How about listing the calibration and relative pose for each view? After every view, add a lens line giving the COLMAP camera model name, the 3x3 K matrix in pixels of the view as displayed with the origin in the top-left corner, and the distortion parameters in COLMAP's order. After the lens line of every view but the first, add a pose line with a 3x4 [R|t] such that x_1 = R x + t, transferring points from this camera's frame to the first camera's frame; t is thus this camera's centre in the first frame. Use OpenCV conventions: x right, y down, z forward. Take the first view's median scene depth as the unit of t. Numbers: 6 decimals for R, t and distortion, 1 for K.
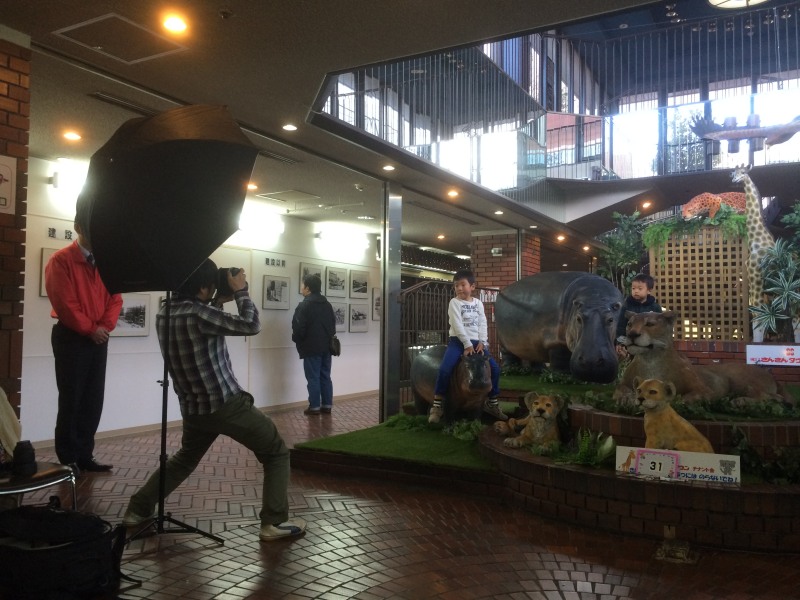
lens RADIAL K [[664.9, 0, 400.0], [0, 664.9, 300.0], [0, 0, 1]] dist [0.011684, 0.004032]
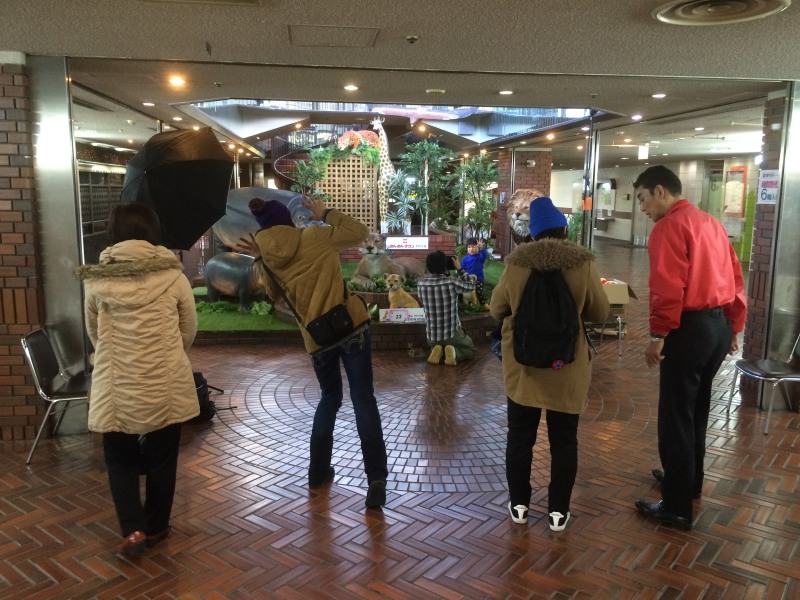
lens RADIAL K [[664.9, 0, 400.0], [0, 664.9, 300.0], [0, 0, 1]] dist [0.011684, 0.004032]
pose [[0.796905, -0.097403, 0.596200, -0.360204], [-0.029343, 0.979510, 0.199246, -0.091353], [-0.603391, -0.176275, 0.777718, -0.256653]]
